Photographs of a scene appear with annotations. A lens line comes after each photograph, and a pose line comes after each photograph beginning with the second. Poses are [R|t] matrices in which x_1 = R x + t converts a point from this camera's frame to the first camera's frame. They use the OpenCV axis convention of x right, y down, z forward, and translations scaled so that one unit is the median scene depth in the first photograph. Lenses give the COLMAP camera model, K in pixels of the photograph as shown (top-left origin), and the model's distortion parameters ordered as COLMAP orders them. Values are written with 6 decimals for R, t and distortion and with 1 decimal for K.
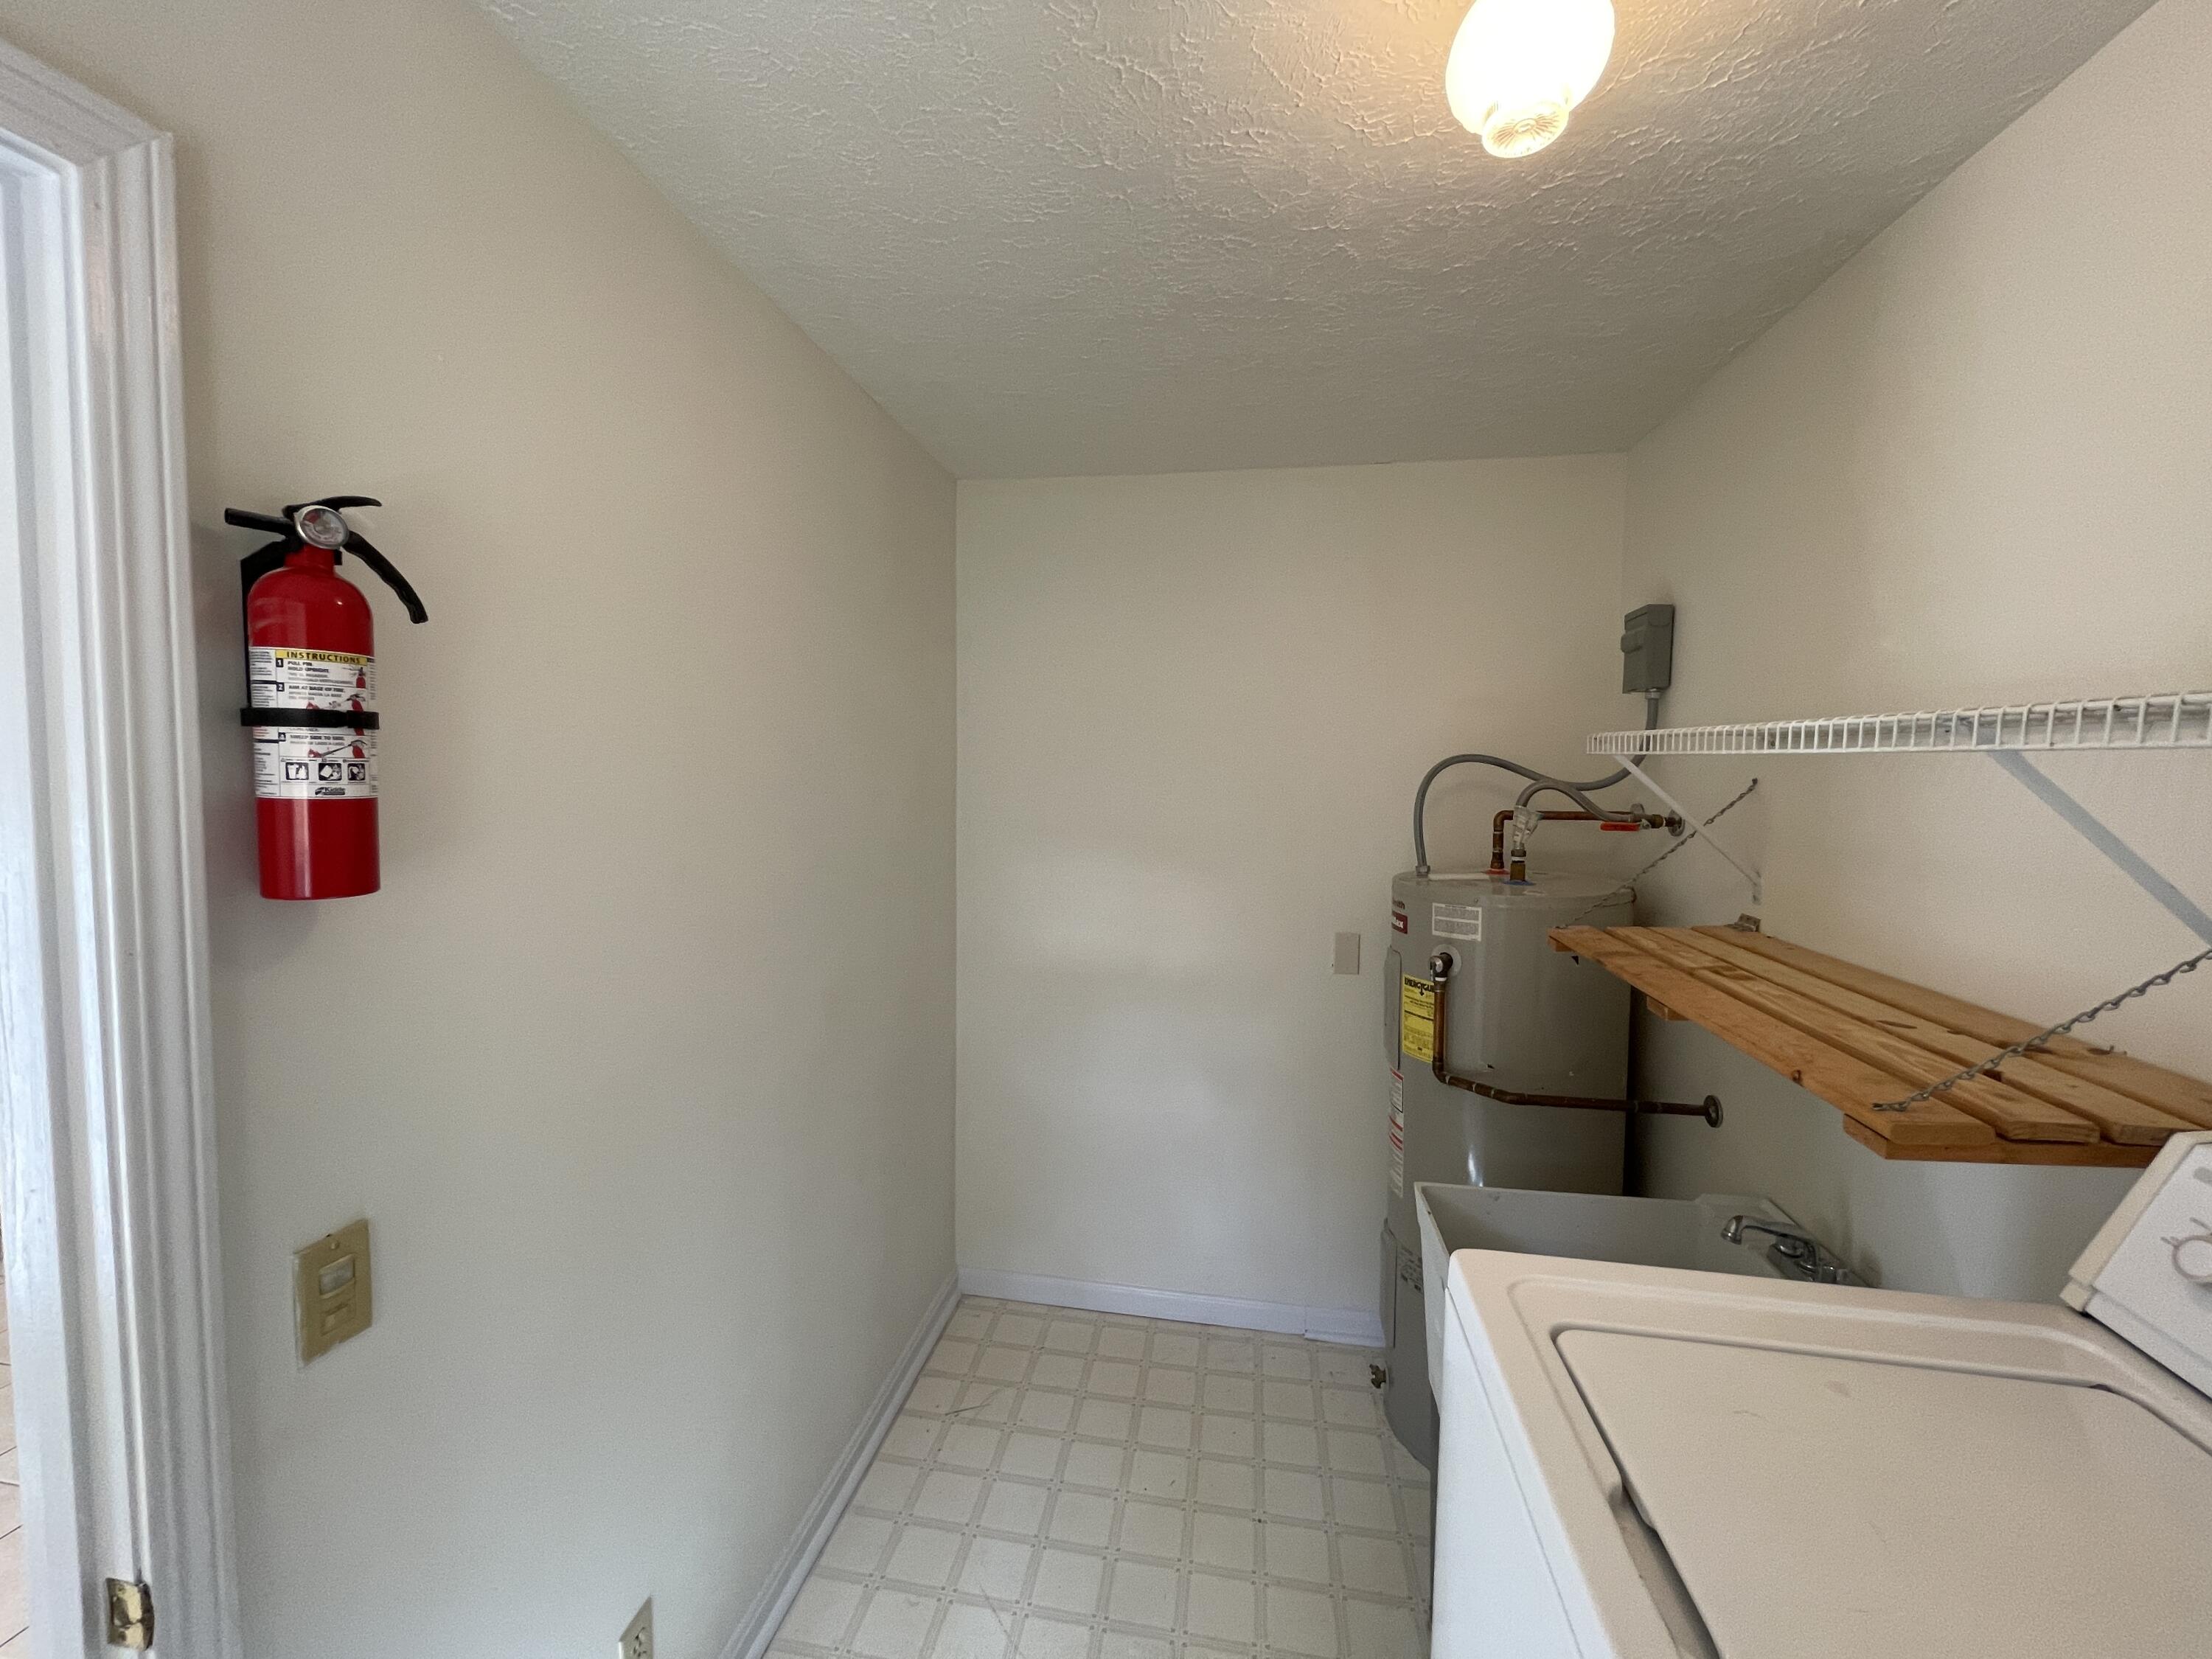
lens RADIAL K [[908.4, 0, 1094.5], [0, 908.4, 821.9], [0, 0, 1]] dist [-0.000906, 0.000042]
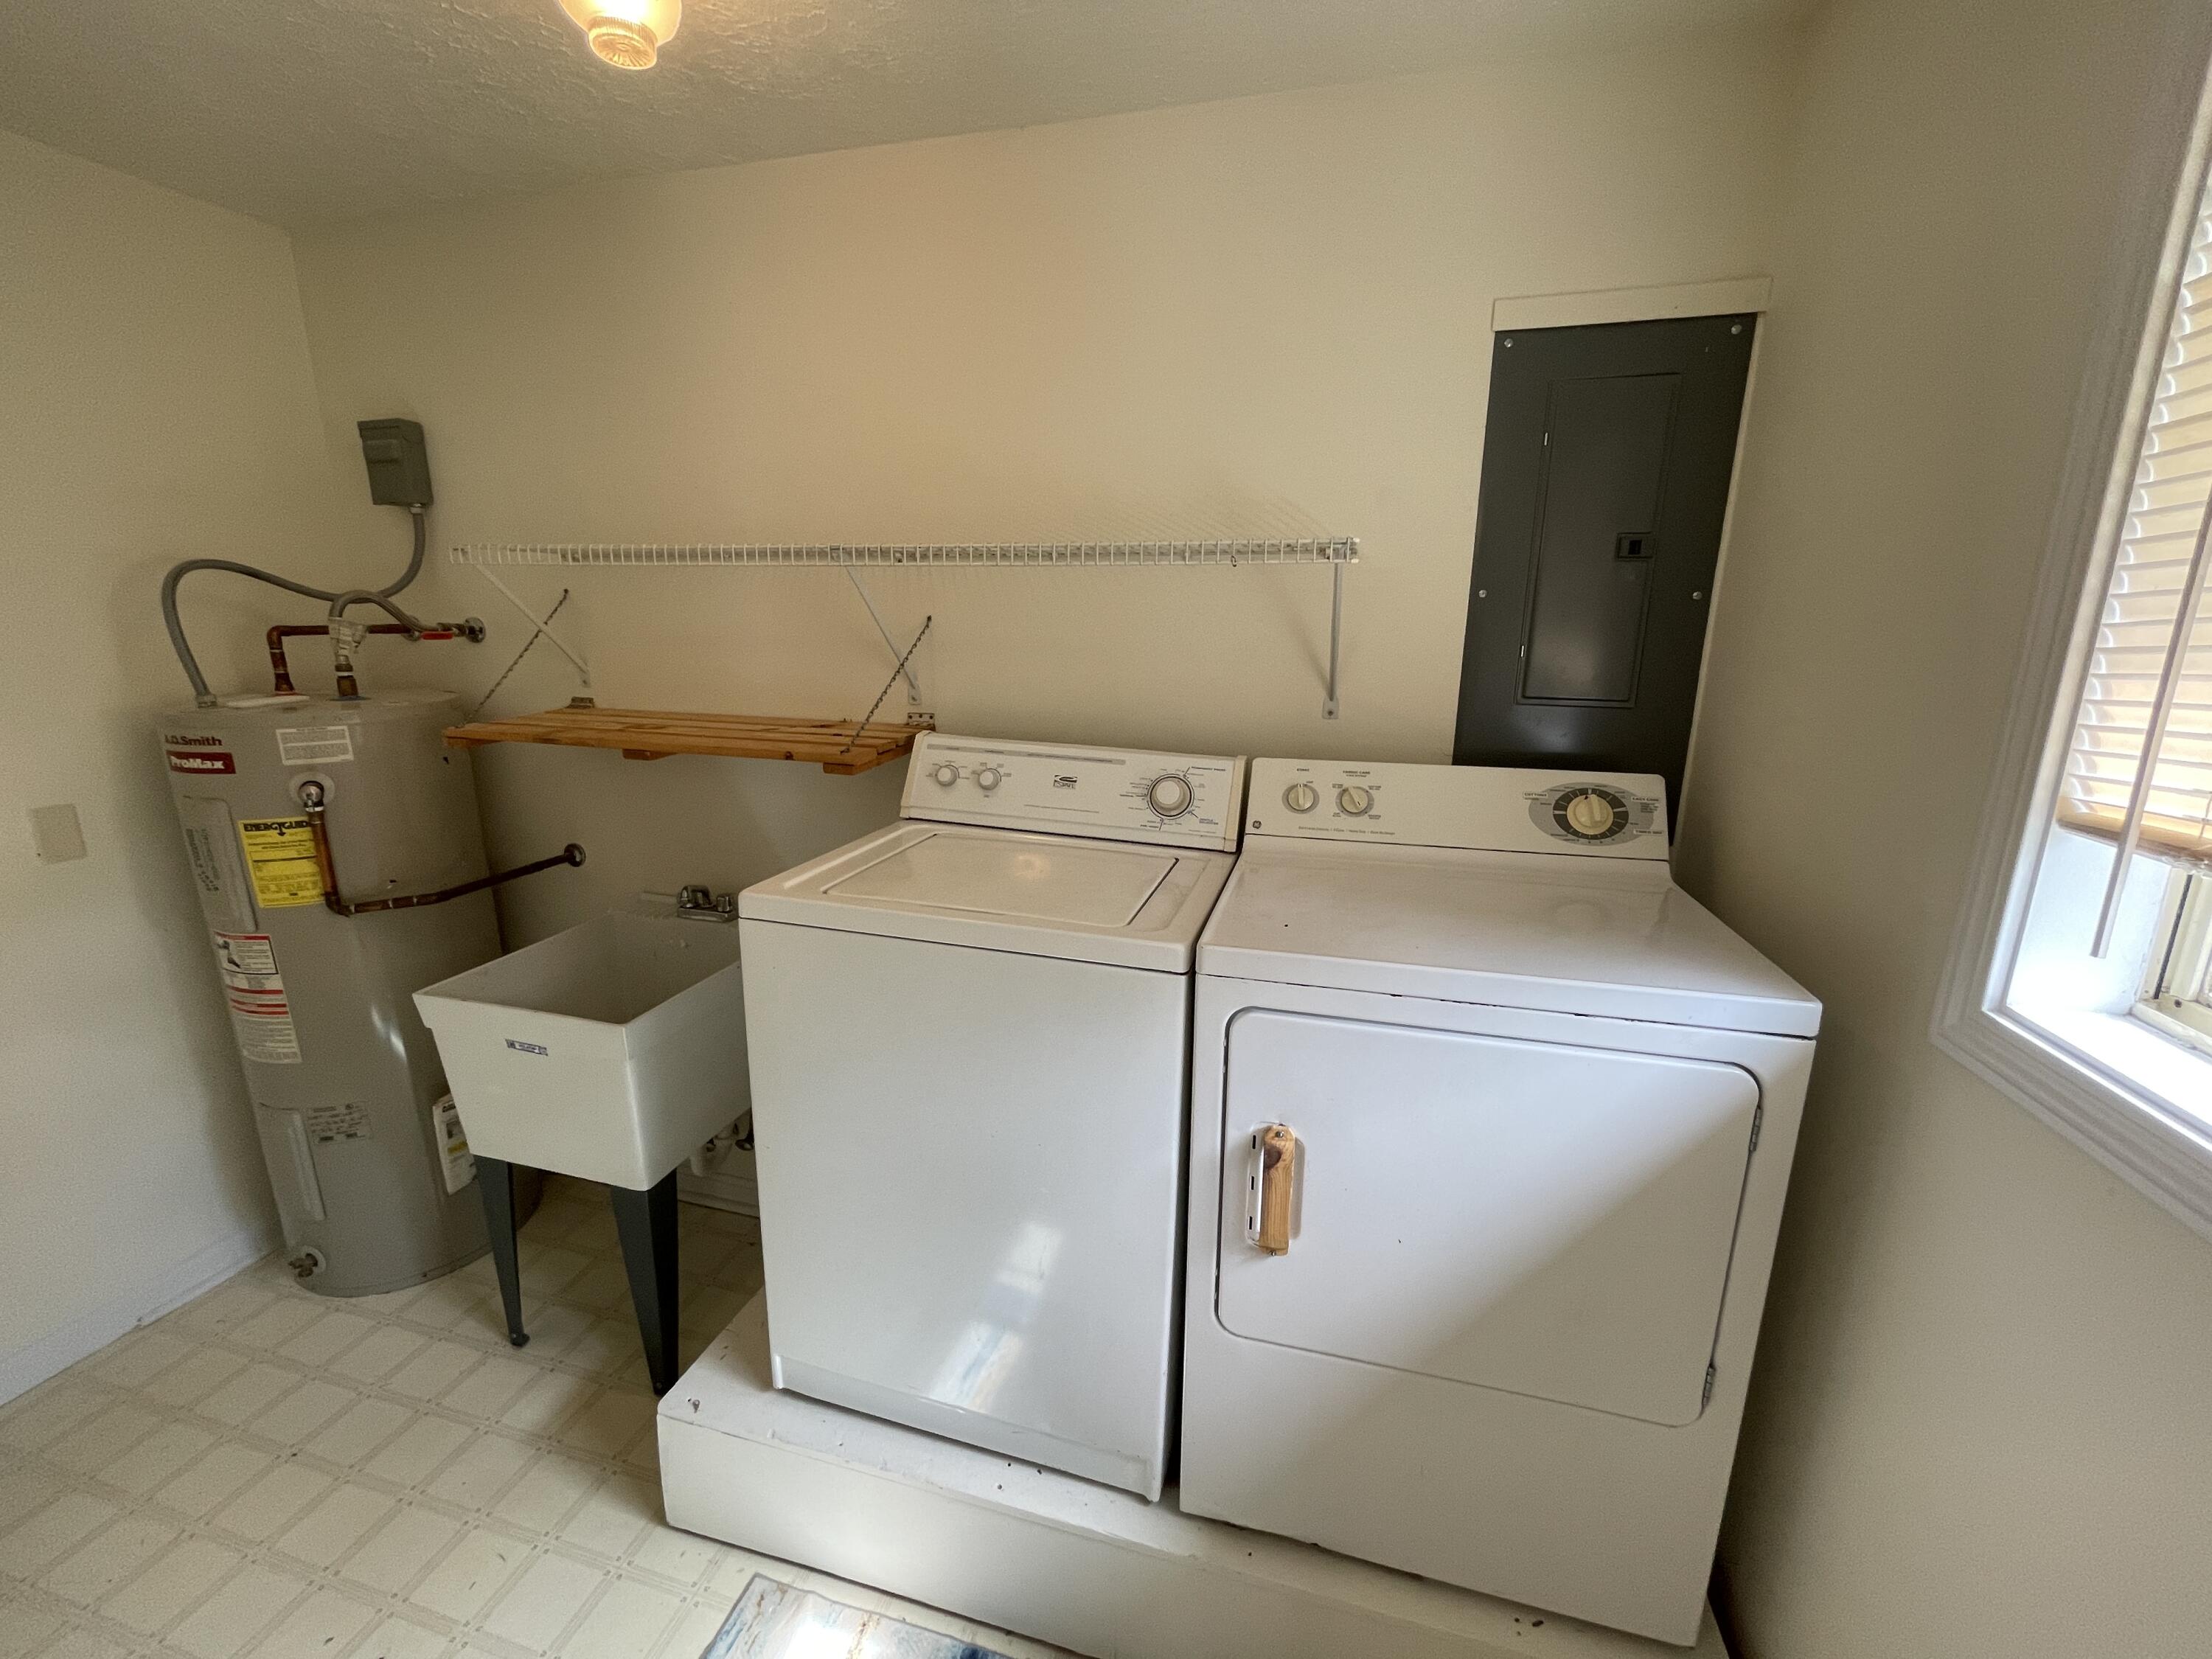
lens RADIAL K [[908.4, 0, 1100.4], [0, 908.4, 829.5], [0, 0, 1]] dist [-0.000906, 0.000042]
pose [[0.071182, -0.233356, 0.969783, -0.464386], [0.055279, 0.971677, 0.229754, 0.024555], [-0.995930, 0.037255, 0.082066, 0.128126]]
